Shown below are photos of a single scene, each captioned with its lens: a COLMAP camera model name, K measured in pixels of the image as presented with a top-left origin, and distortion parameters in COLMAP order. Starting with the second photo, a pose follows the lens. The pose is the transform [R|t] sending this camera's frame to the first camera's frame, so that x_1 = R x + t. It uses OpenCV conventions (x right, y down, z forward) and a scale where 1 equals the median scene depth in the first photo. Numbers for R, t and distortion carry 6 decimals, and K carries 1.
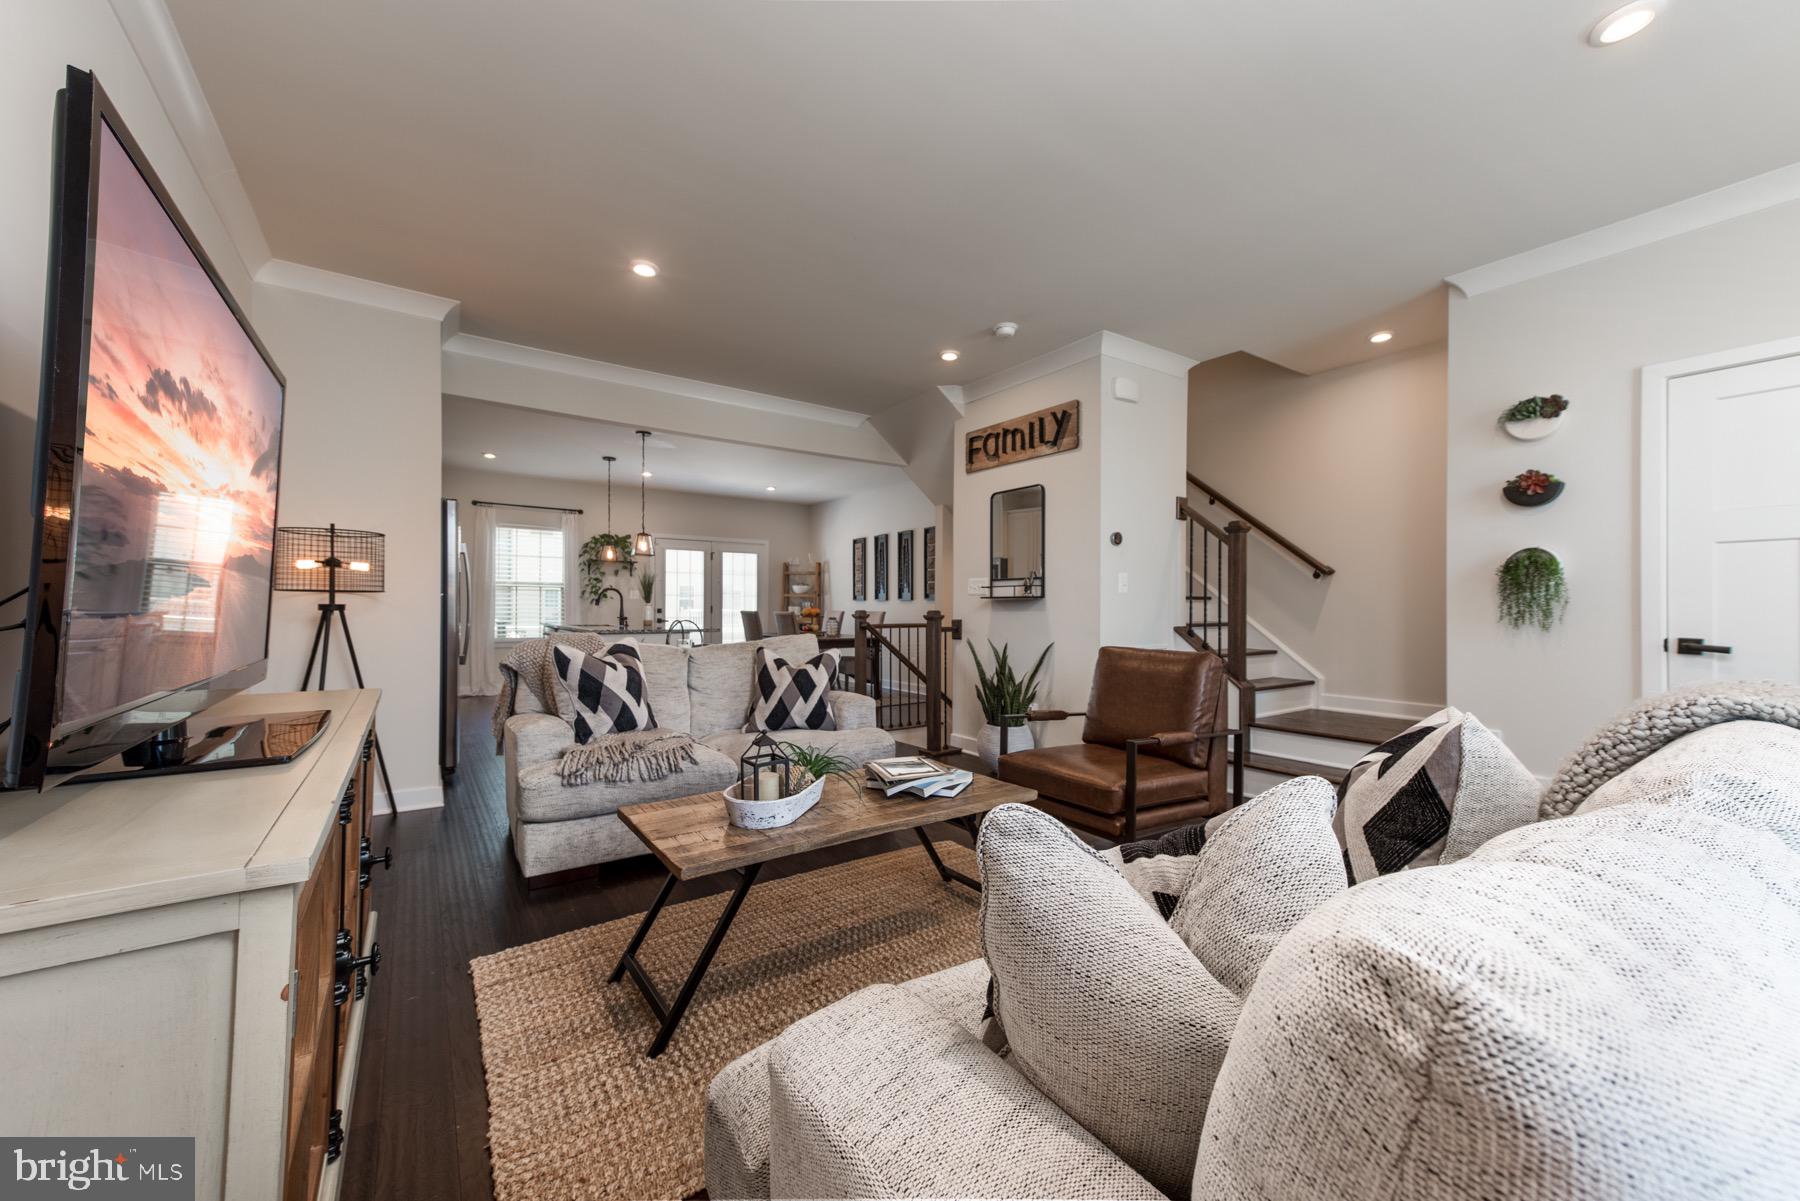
lens RADIAL K [[694.7, 0, 913.3], [0, 694.7, 598.8], [0, 0, 1]] dist [0.029804, 0.000154]
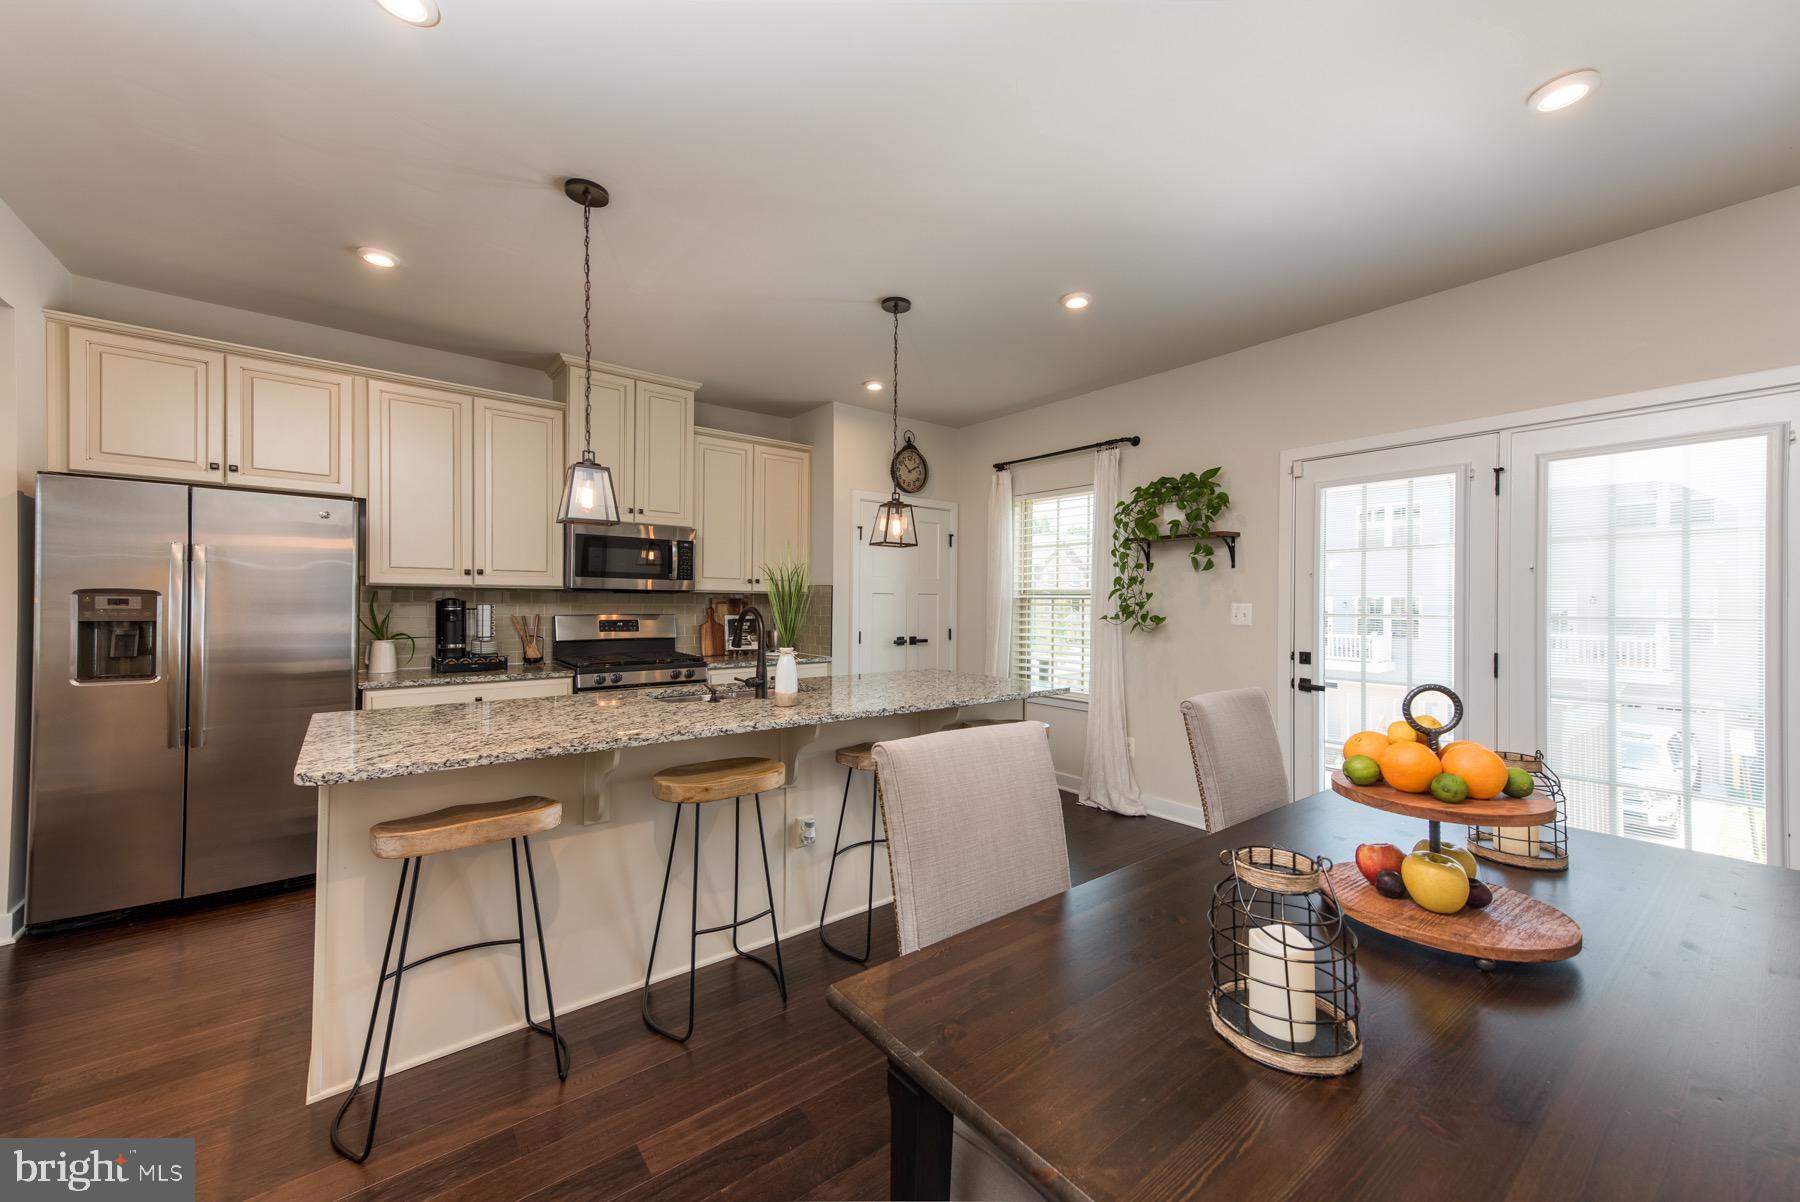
lens RADIAL K [[679.2, 0, 916.5], [0, 679.2, 597.7], [0, 0, 1]] dist [0.003086, 0.000078]
pose [[0.064788, -0.007334, -0.997872, -0.018544], [0.011187, 0.999915, -0.006622, -0.014560], [0.997836, -0.010734, 0.064865, 0.794189]]
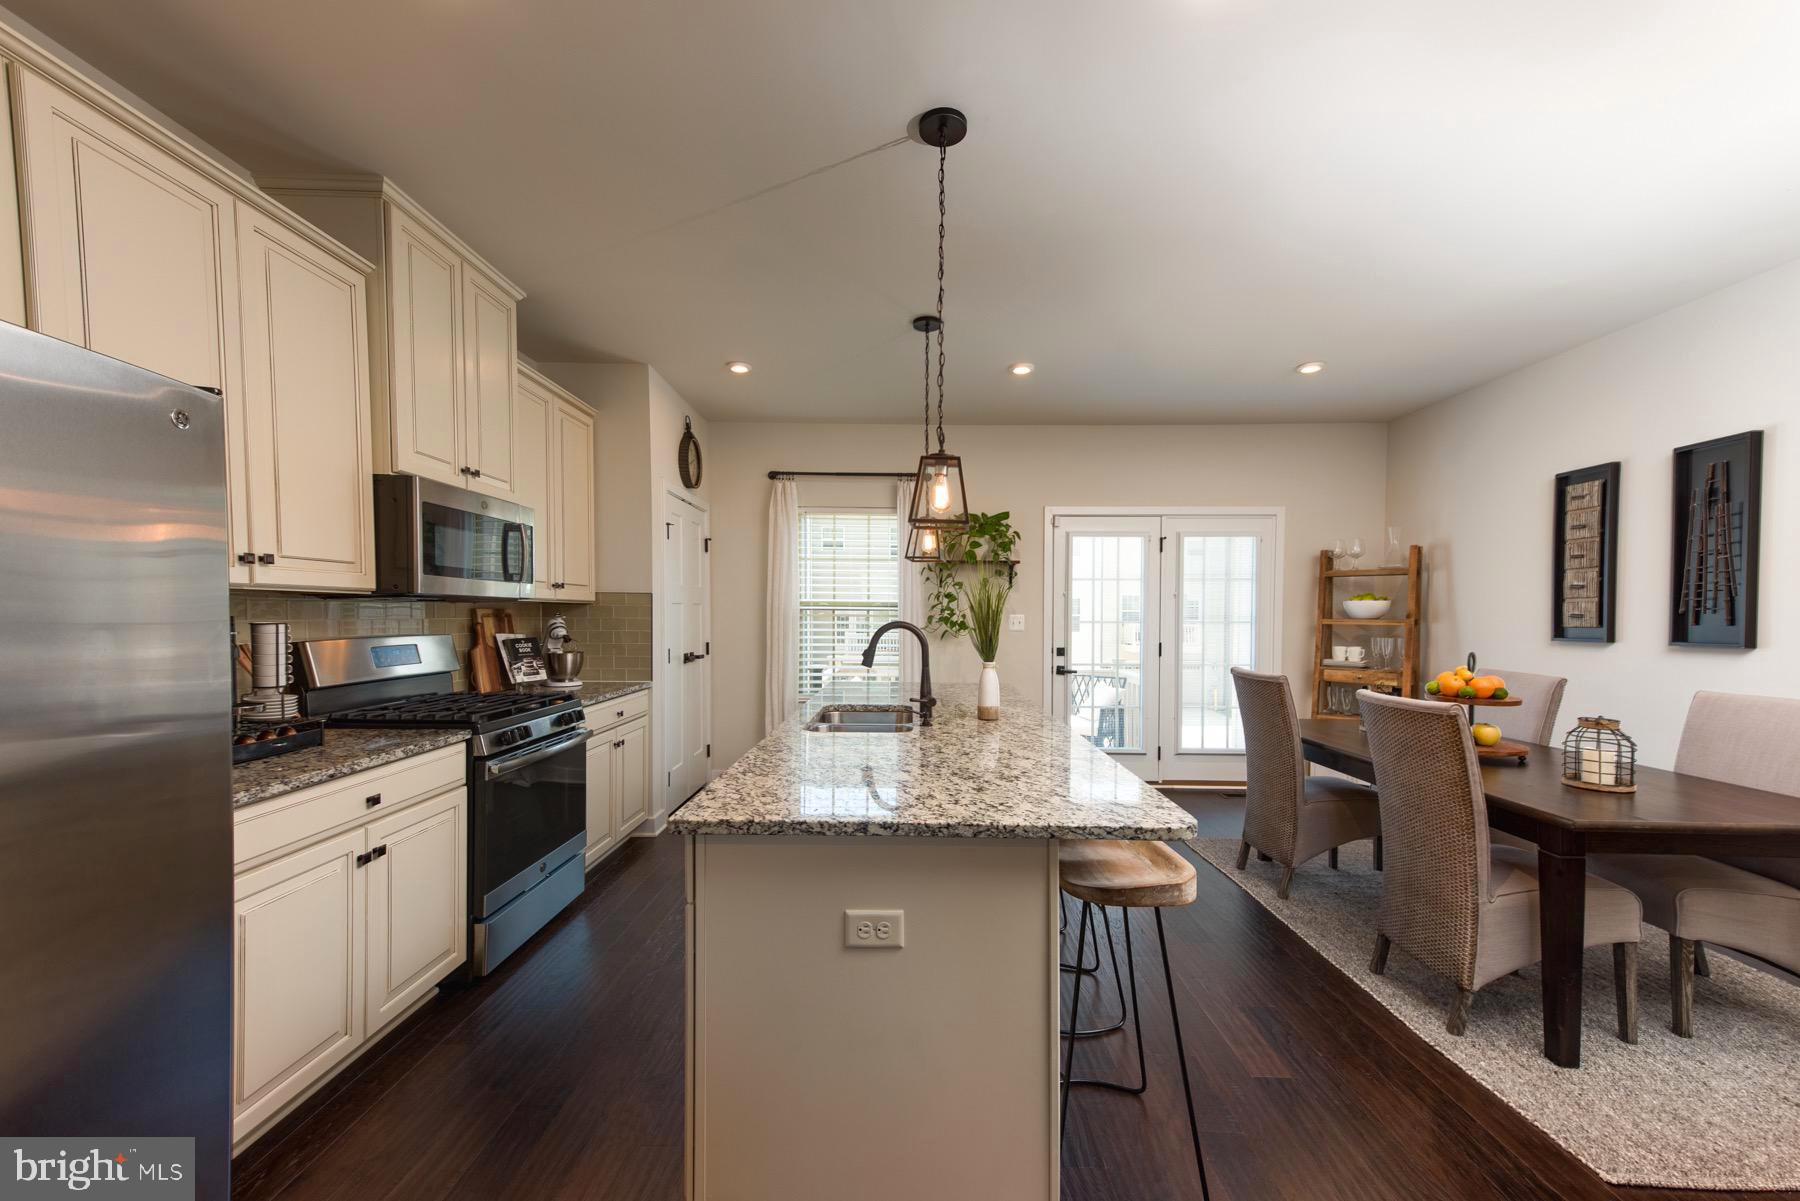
lens RADIAL K [[694.7, 0, 914.5], [0, 694.7, 632.7], [0, 0, 1]] dist [0.029804, 0.000154]
pose [[0.817452, 0.019350, -0.575672, -0.151005], [0.005798, 0.999109, 0.041816, -0.020928], [0.575968, -0.037520, 0.816611, 0.510220]]
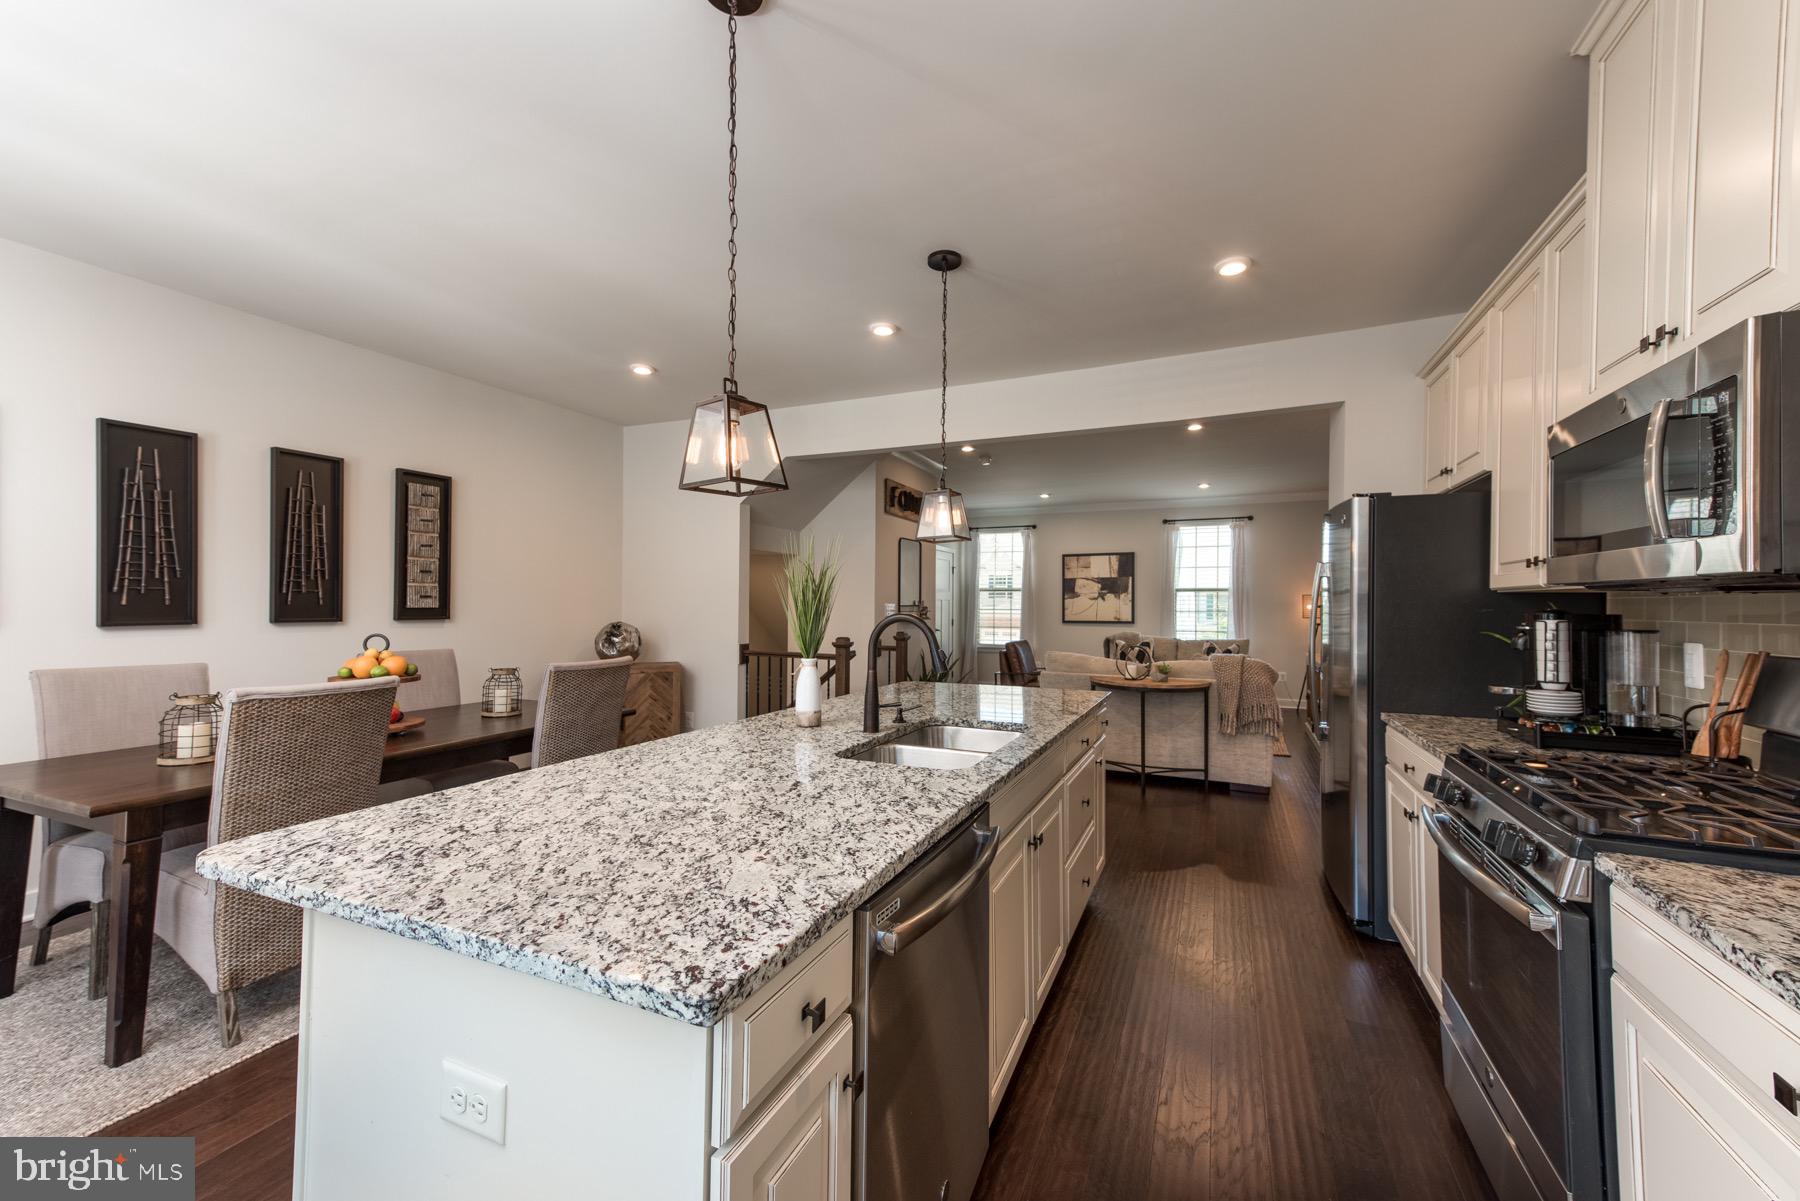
lens RADIAL K [[694.7, 0, 898.0], [0, 694.7, 598.1], [0, 0, 1]] dist [0.029804, 0.000154]
pose [[-0.491319, 0.000952, 0.870979, -0.502252], [-0.025509, 0.999555, -0.015482, -0.014366], [-0.870606, -0.029825, -0.491076, 0.863058]]
